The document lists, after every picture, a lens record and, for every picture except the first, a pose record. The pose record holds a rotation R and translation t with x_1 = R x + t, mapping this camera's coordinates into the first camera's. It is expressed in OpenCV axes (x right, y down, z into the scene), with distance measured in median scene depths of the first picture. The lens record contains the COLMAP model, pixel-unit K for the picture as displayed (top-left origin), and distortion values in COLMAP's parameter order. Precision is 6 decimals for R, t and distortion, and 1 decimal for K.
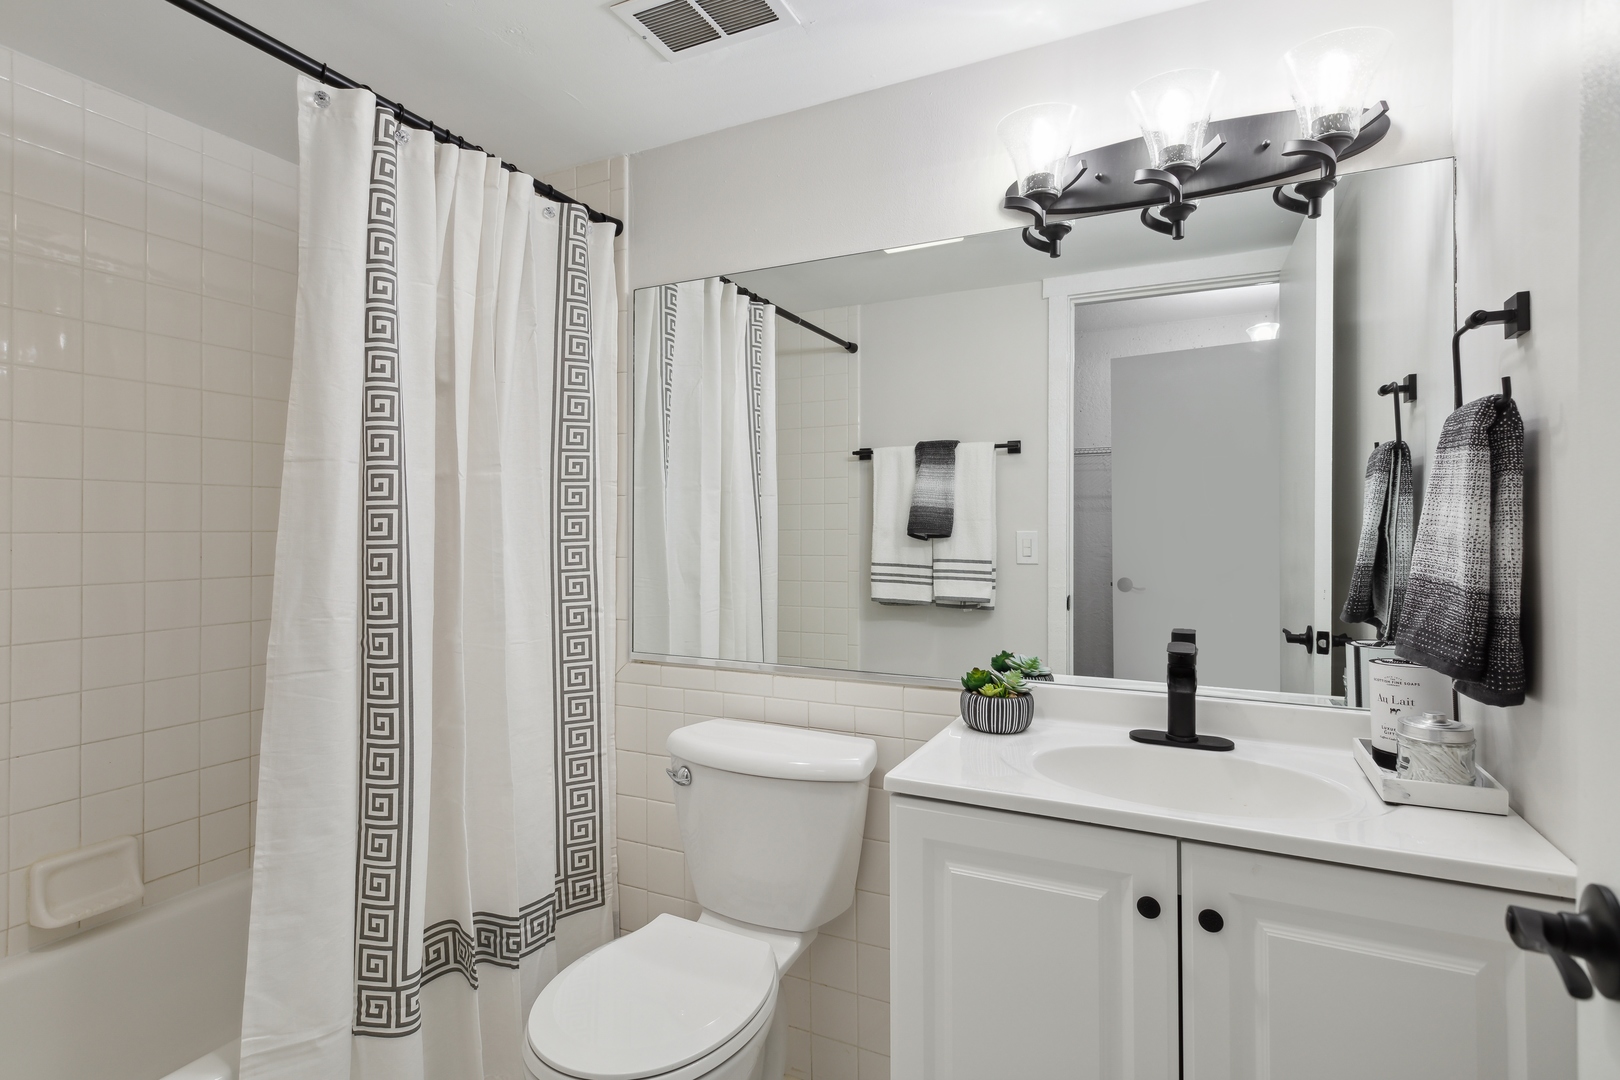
lens RADIAL K [[808.0, 0, 808.7], [0, 808.0, 540.2], [0, 0, 1]] dist [0.000935, 0.000076]
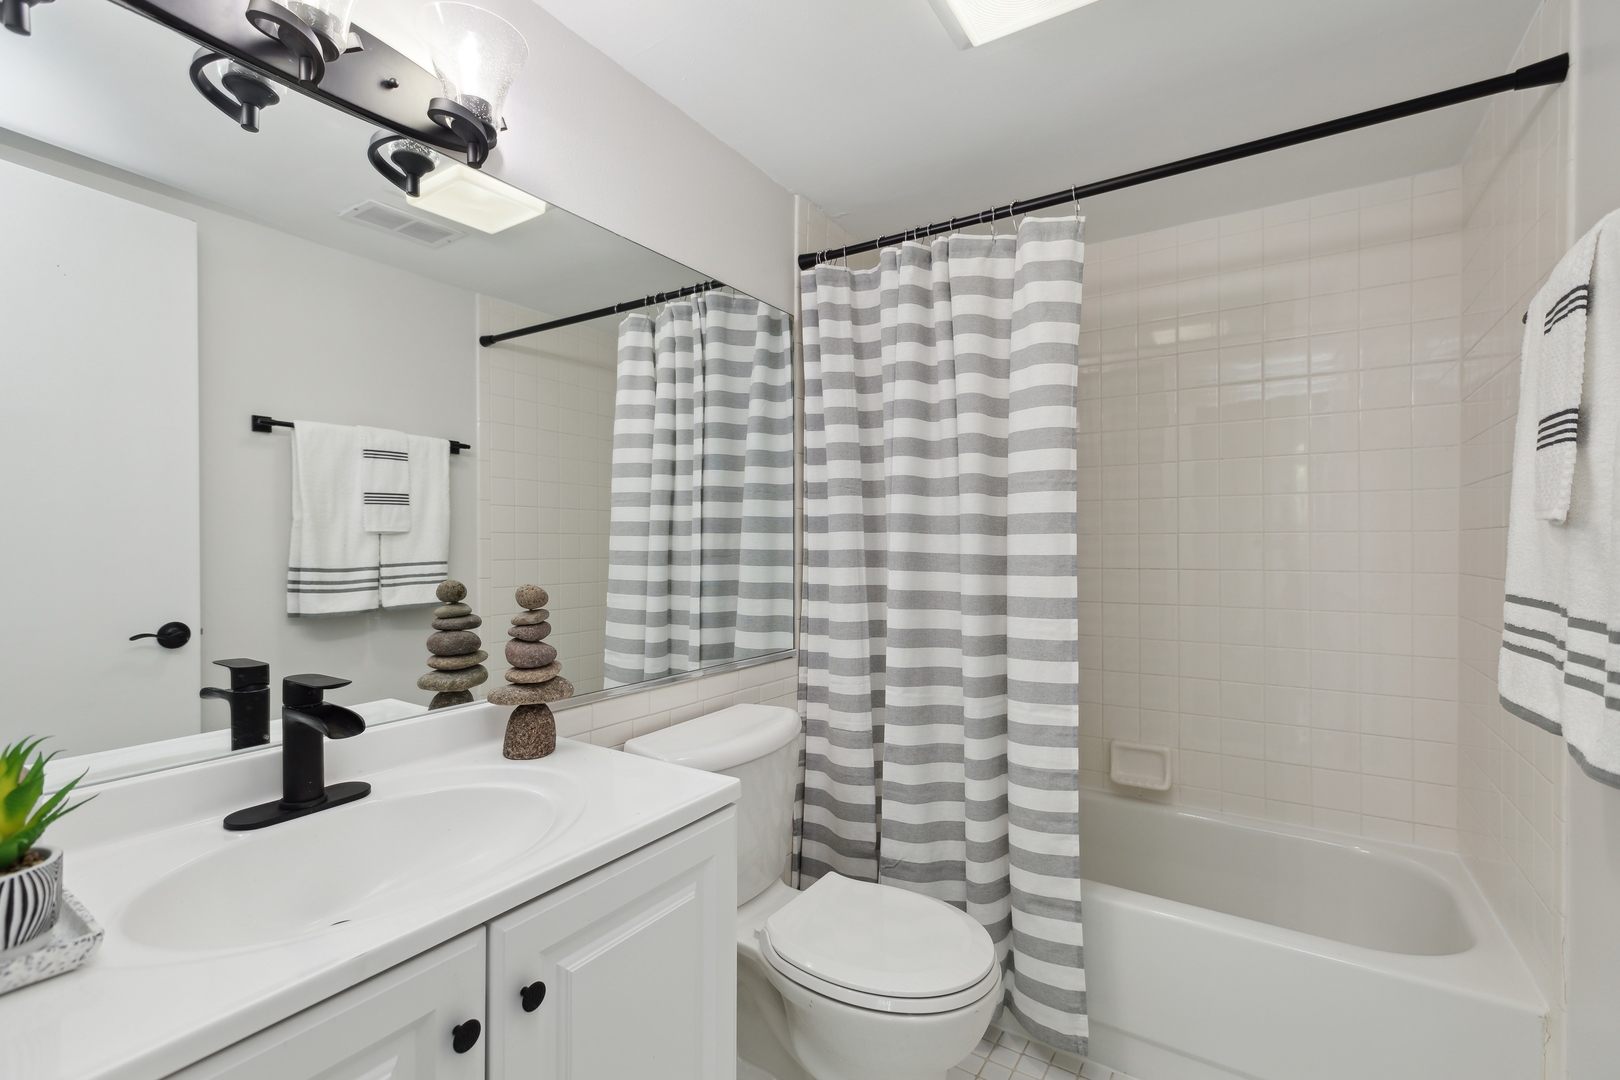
lens RADIAL K [[681.5, 0, 812.0], [0, 681.5, 555.7], [0, 0, 1]] dist [0.002482, 0.000371]
pose [[0.108382, -0.007026, 0.994085, -0.116917], [-0.009365, 0.999923, 0.008088, 0.005935], [-0.994065, -0.010186, 0.108308, 0.452825]]
